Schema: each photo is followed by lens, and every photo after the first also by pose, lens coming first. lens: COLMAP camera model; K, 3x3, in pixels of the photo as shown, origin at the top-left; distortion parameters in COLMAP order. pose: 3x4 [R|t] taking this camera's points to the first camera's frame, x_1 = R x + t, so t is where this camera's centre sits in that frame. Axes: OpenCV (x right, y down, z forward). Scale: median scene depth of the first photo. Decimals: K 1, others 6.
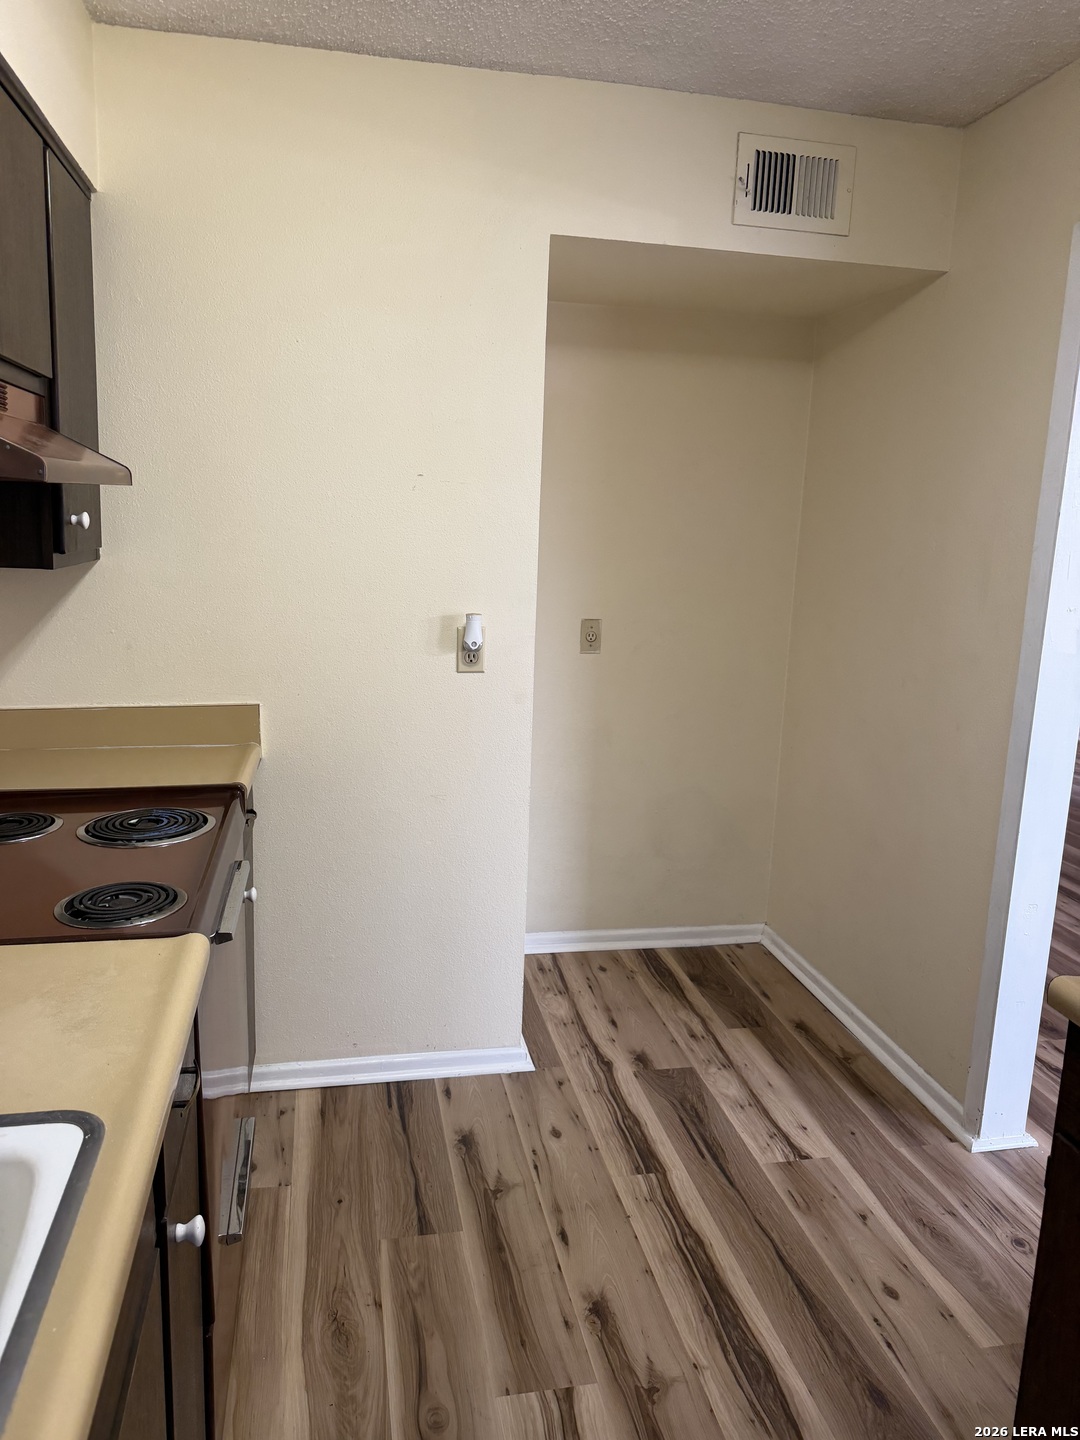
lens RADIAL K [[1014.1, 0, 530.8], [0, 1014.1, 718.2], [0, 0, 1]] dist [0.017905, -0.035296]
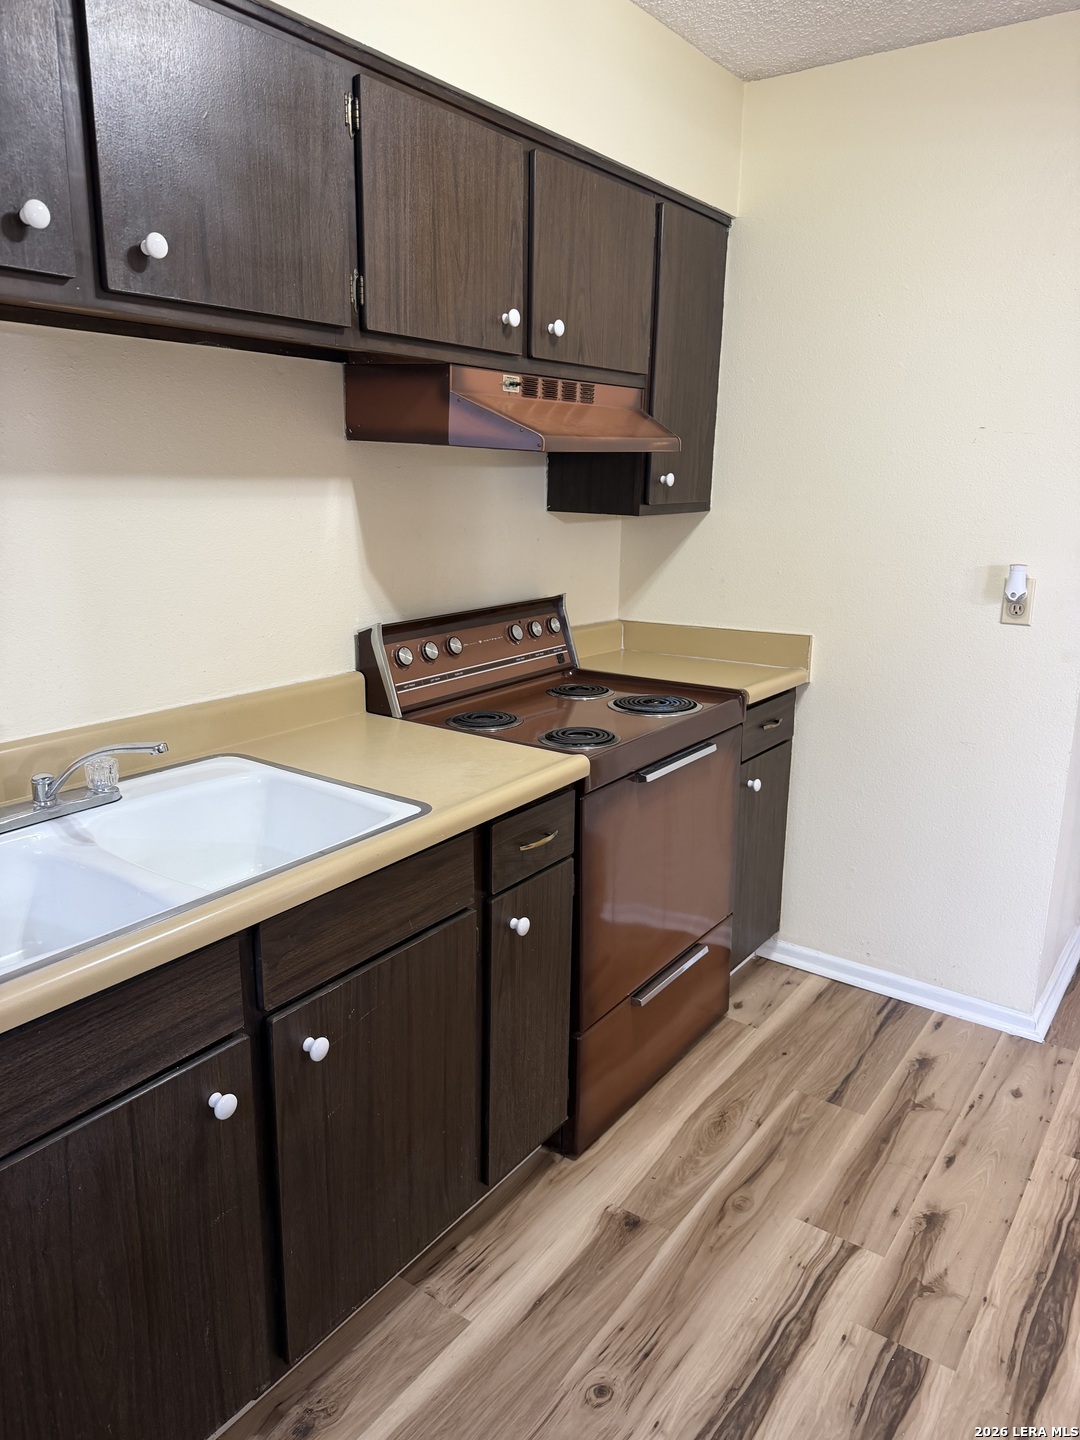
lens RADIAL K [[1014.1, 0, 529.3], [0, 1014.1, 727.8], [0, 0, 1]] dist [0.017905, -0.035296]
pose [[0.671002, 0.151809, -0.725748, 0.434964], [-0.127389, 0.987865, 0.088858, 0.033349], [0.730431, 0.032828, 0.682198, -0.041258]]
